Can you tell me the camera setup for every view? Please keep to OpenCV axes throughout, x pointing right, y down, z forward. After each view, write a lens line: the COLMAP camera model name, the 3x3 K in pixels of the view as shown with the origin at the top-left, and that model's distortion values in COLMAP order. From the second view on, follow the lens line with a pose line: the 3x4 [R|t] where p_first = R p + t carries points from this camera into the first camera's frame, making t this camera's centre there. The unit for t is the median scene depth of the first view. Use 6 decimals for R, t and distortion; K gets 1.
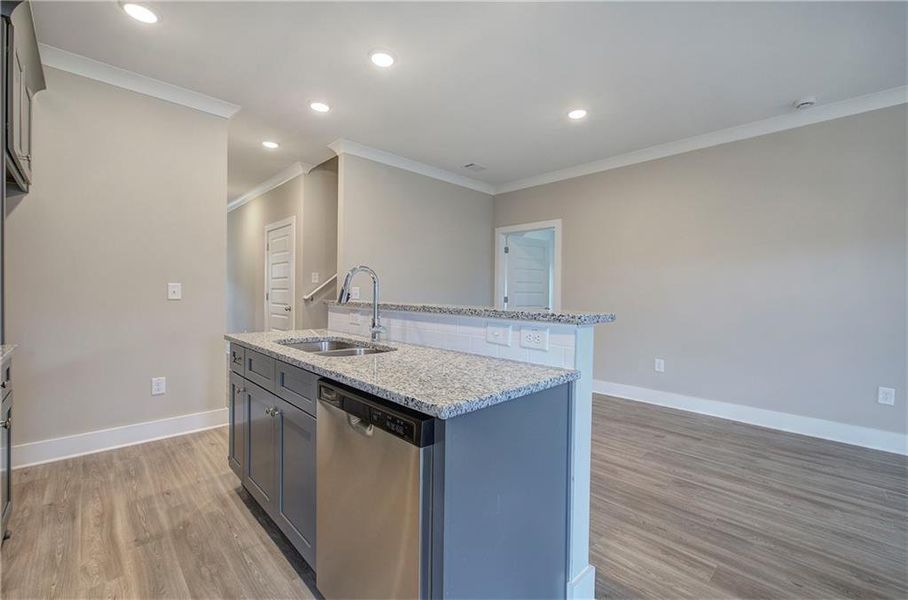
lens RADIAL K [[385.3, 0, 456.2], [0, 385.3, 298.7], [0, 0, 1]] dist [-0.009500, 0.003513]
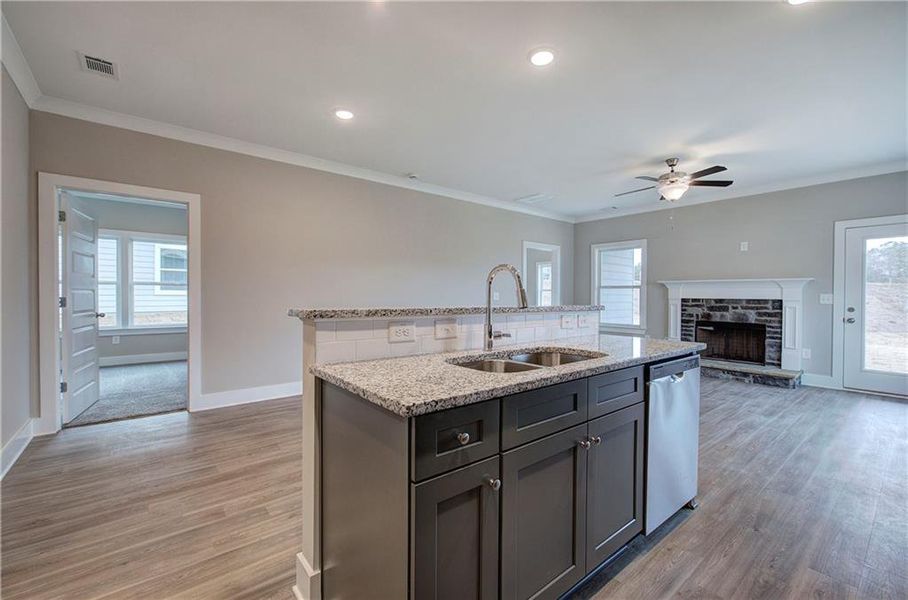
lens RADIAL K [[385.3, 0, 456.2], [0, 385.3, 298.7], [0, 0, 1]] dist [-0.009500, 0.003513]
pose [[0.081026, -0.019871, 0.996514, -1.006417], [0.007544, 0.999785, 0.019323, -0.022136], [-0.996683, 0.005952, 0.081159, 0.942547]]
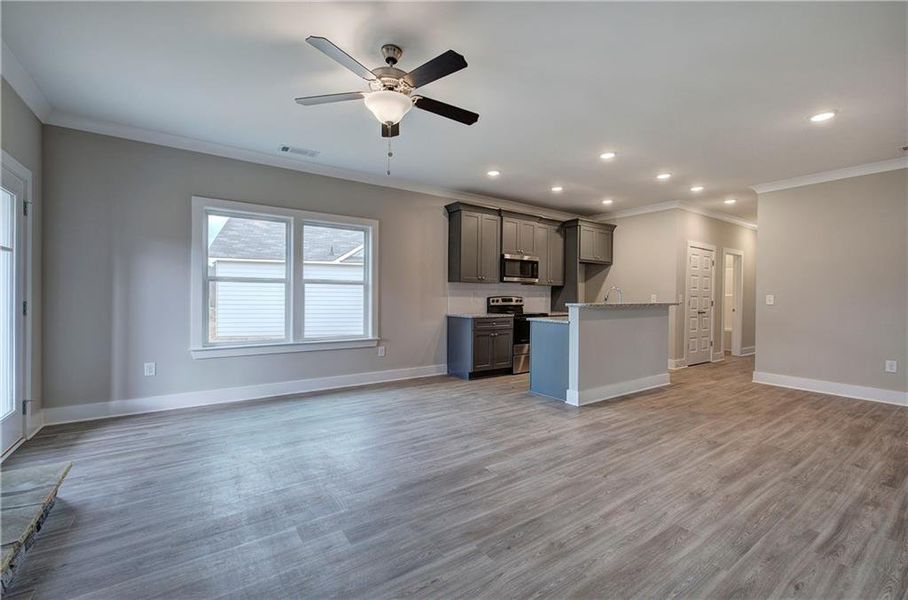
lens RADIAL K [[385.3, 0, 456.2], [0, 385.3, 298.7], [0, 0, 1]] dist [-0.009500, 0.003513]
pose [[-0.162942, -0.005605, -0.986620, 2.159503], [-0.024951, 0.999687, -0.001558, 0.017051], [0.986320, 0.024364, -0.163031, 0.358080]]
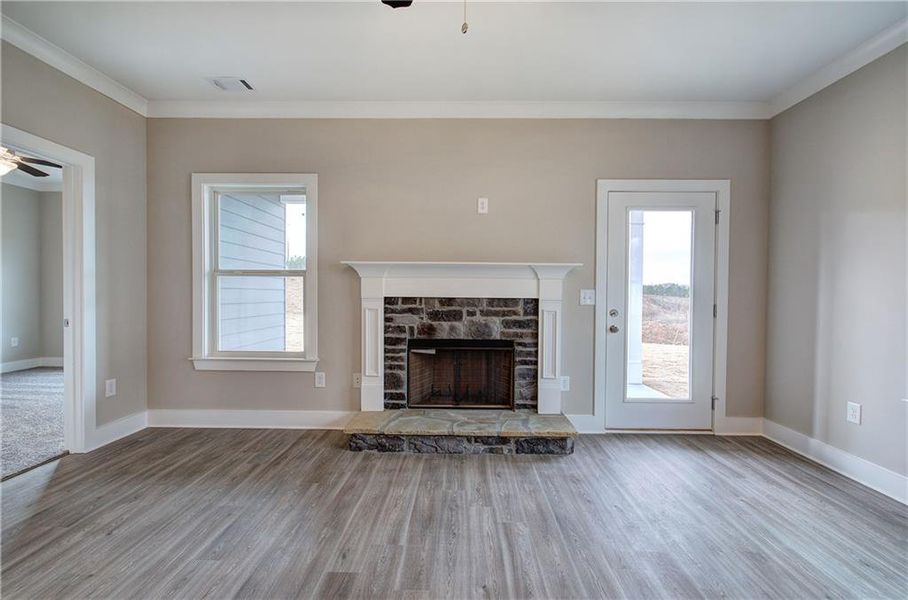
lens RADIAL K [[385.3, 0, 456.2], [0, 385.3, 298.7], [0, 0, 1]] dist [-0.009500, 0.003513]
pose [[-0.703366, -0.027785, 0.710285, 0.722580], [-0.006627, 0.999449, 0.032535, 0.000164], [-0.710797, 0.018177, -0.703162, 0.349035]]
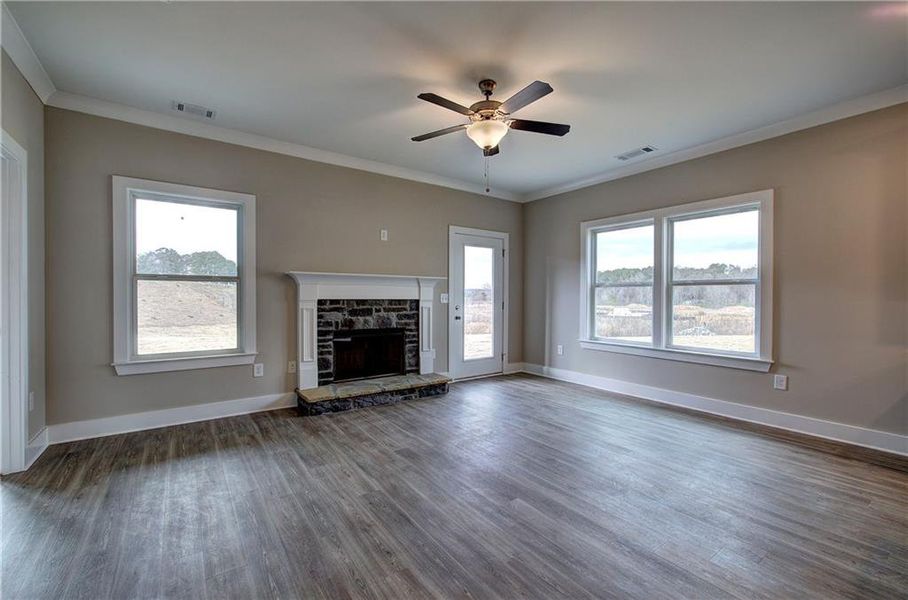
lens RADIAL K [[385.3, 0, 456.2], [0, 385.3, 298.7], [0, 0, 1]] dist [-0.009500, 0.003513]
pose [[-0.988834, -0.016200, 0.148135, 0.994195], [-0.013220, 0.999690, 0.021085, -0.009310], [-0.148430, 0.018891, -0.988742, 1.273800]]
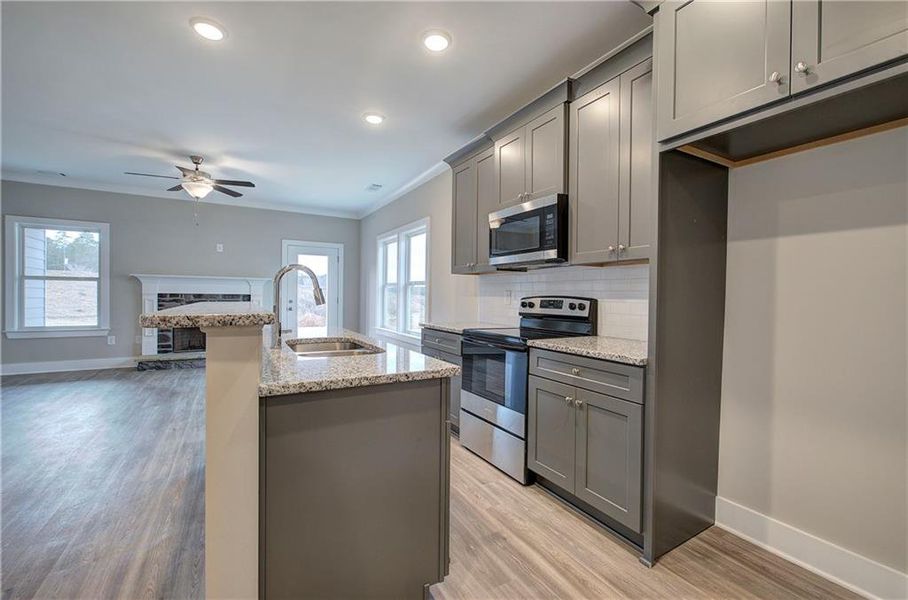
lens RADIAL K [[385.3, 0, 456.2], [0, 385.3, 298.7], [0, 0, 1]] dist [-0.009500, 0.003513]
pose [[-0.968849, -0.026588, 0.246222, -0.758364], [-0.021538, 0.999499, 0.023180, -0.028226], [-0.246715, 0.017155, -0.968936, 1.620395]]
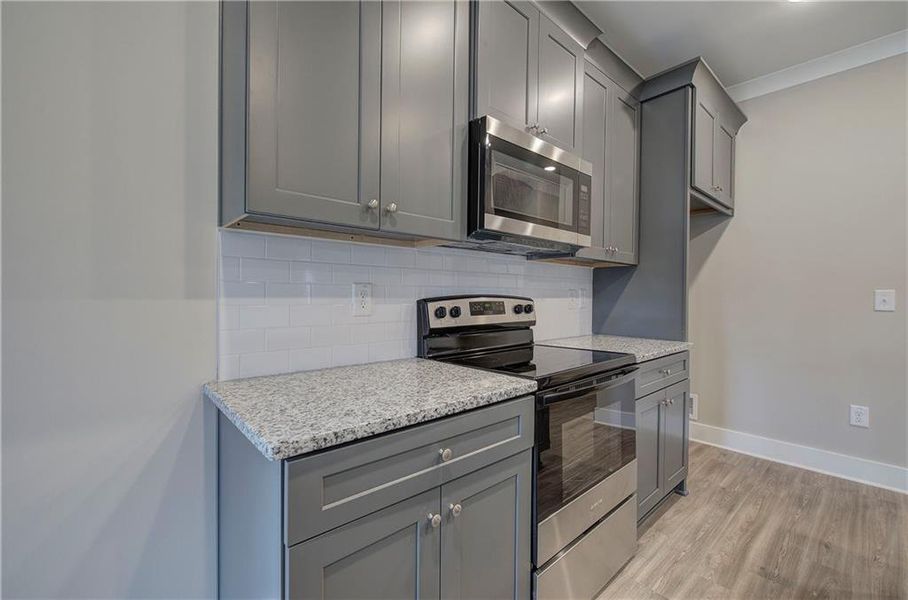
lens RADIAL K [[385.3, 0, 456.2], [0, 385.3, 298.7], [0, 0, 1]] dist [-0.009500, 0.003513]
pose [[-0.036321, -0.005535, -0.999325, 0.096362], [-0.020427, 0.999780, -0.004795, -0.001263], [0.999131, 0.020239, -0.036426, 0.225370]]
